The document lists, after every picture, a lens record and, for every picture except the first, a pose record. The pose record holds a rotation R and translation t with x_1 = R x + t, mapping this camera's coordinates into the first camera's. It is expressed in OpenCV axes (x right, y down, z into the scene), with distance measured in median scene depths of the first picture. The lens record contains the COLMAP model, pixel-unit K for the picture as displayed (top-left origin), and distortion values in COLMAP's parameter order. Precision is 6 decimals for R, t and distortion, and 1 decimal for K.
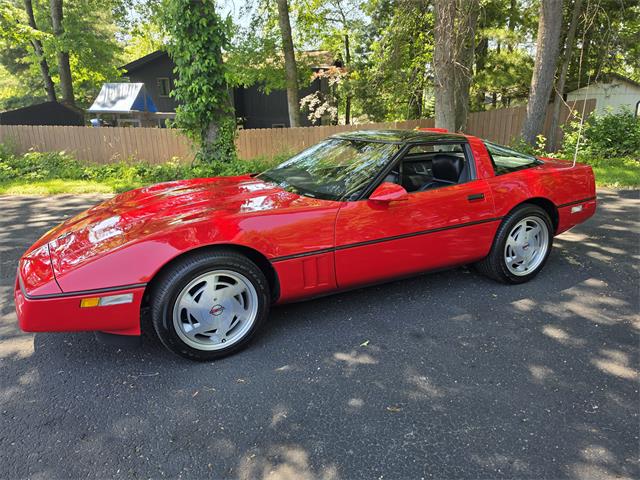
lens RADIAL K [[441.1, 0, 312.6], [0, 441.1, 242.0], [0, 0, 1]] dist [0.035574, -0.044572]
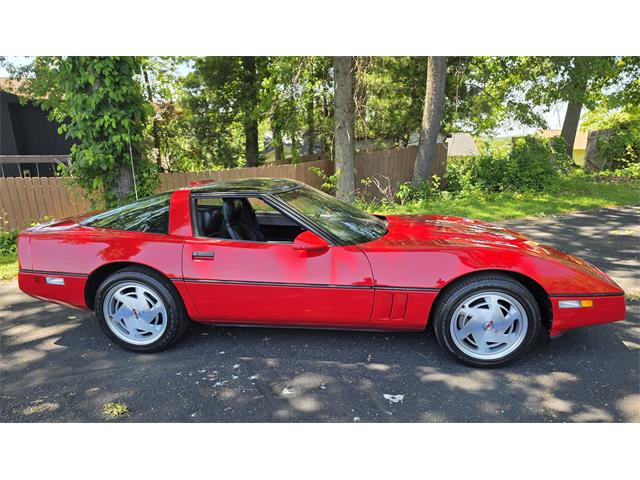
lens RADIAL K [[460.1, 0, 314.2], [0, 460.1, 283.9], [0, 0, 1]] dist [0.026982, -0.030738]
pose [[0.865821, -0.135906, 0.481543, -0.373862], [0.138973, 0.989857, 0.029494, -0.052311], [-0.480667, 0.041385, 0.875926, 0.161689]]
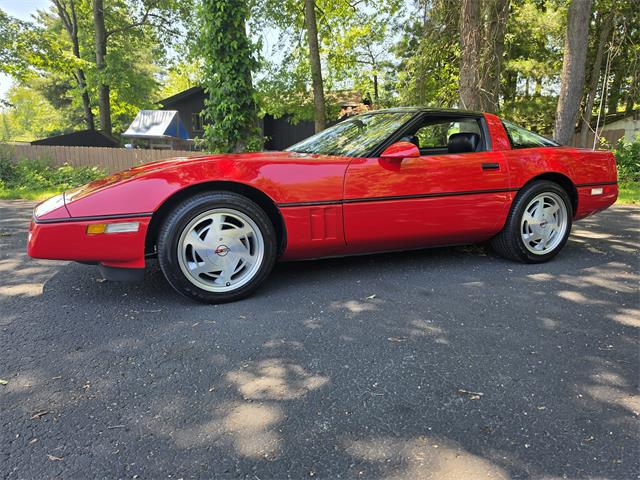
lens RADIAL K [[441.1, 0, 319.2], [0, 441.1, 253.7], [0, 0, 1]] dist [0.035574, -0.044572]
pose [[0.998581, 0.029361, -0.044438, 0.012438], [-0.032442, 0.996999, -0.070283, 0.059290], [0.042241, 0.071625, 0.996537, 0.004082]]
